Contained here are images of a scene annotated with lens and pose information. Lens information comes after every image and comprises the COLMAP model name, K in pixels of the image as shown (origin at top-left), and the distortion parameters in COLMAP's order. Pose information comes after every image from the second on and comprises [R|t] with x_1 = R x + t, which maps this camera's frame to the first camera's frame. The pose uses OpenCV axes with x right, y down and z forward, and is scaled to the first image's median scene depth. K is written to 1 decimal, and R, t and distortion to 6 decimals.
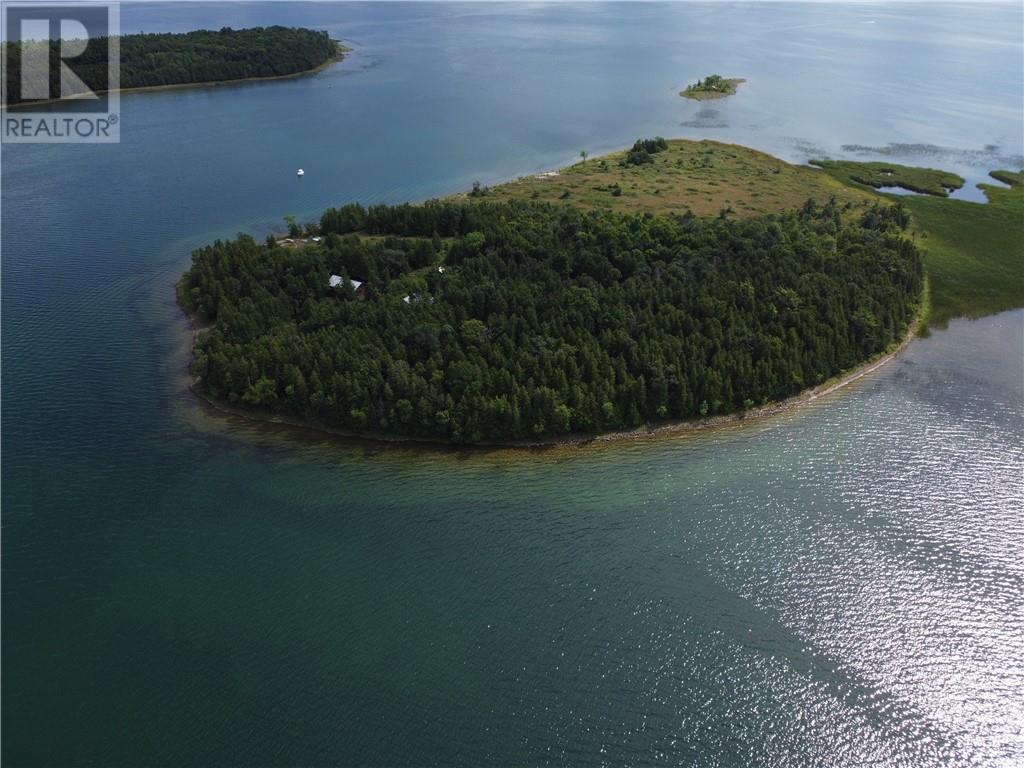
lens RADIAL K [[772.7, 0, 512.0], [0, 772.7, 384.0], [0, 0, 1]] dist [0.006663, -0.014613]
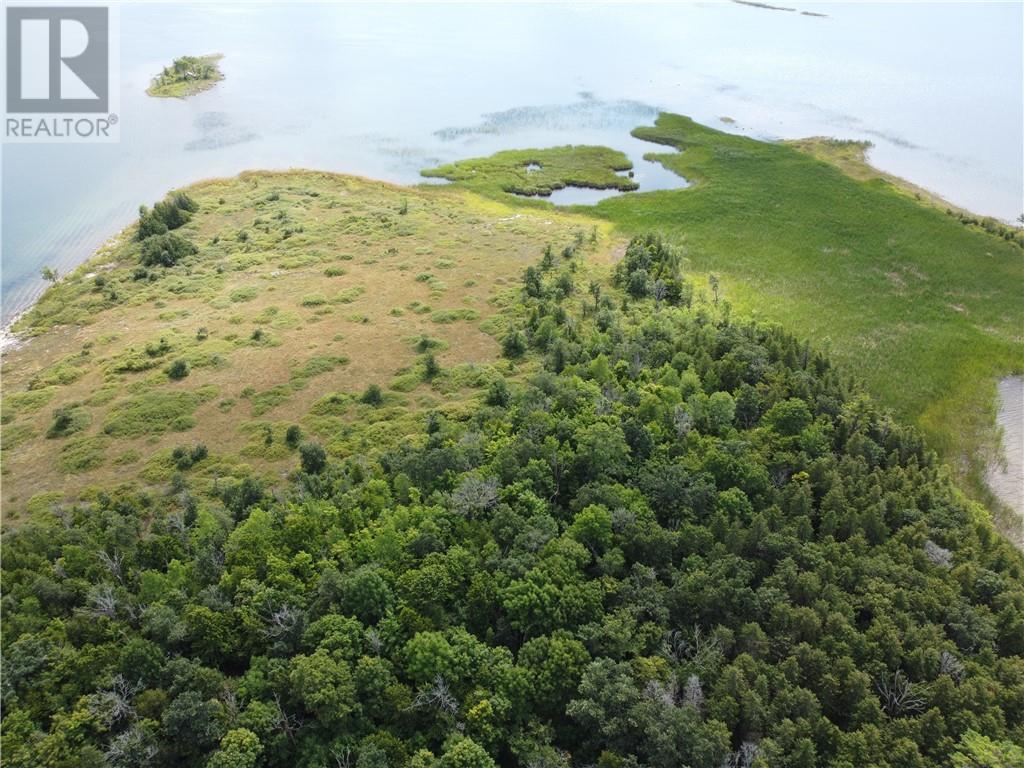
lens RADIAL K [[772.7, 0, 512.0], [0, 772.7, 384.0], [0, 0, 1]] dist [0.006663, -0.014613]
pose [[0.776915, -0.376831, 0.504382, 0.075994], [0.350325, 0.924376, 0.150998, -0.329096], [-0.523140, 0.059385, 0.850175, 0.695360]]
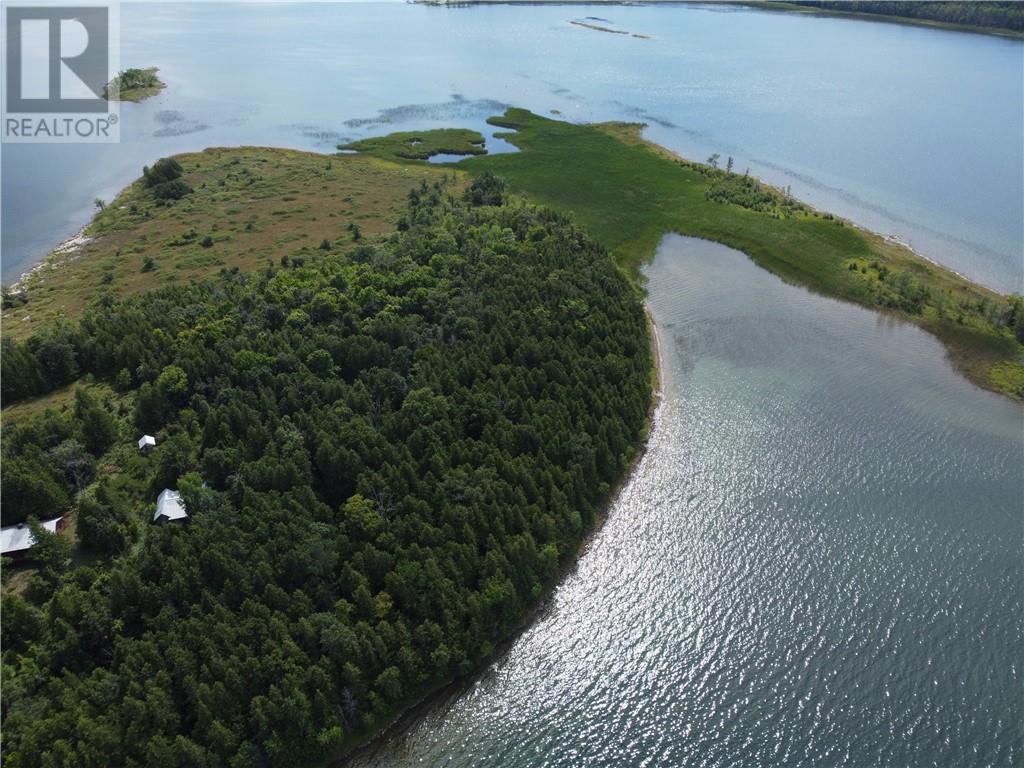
lens RADIAL K [[769.7, 0, 512.9], [0, 769.7, 388.8], [0, 0, 1]] dist [0.006309, -0.013267]
pose [[0.692933, -0.405498, 0.596166, -0.244768], [0.376670, 0.908646, 0.180230, -0.185999], [-0.614787, 0.099670, 0.782370, 0.282466]]
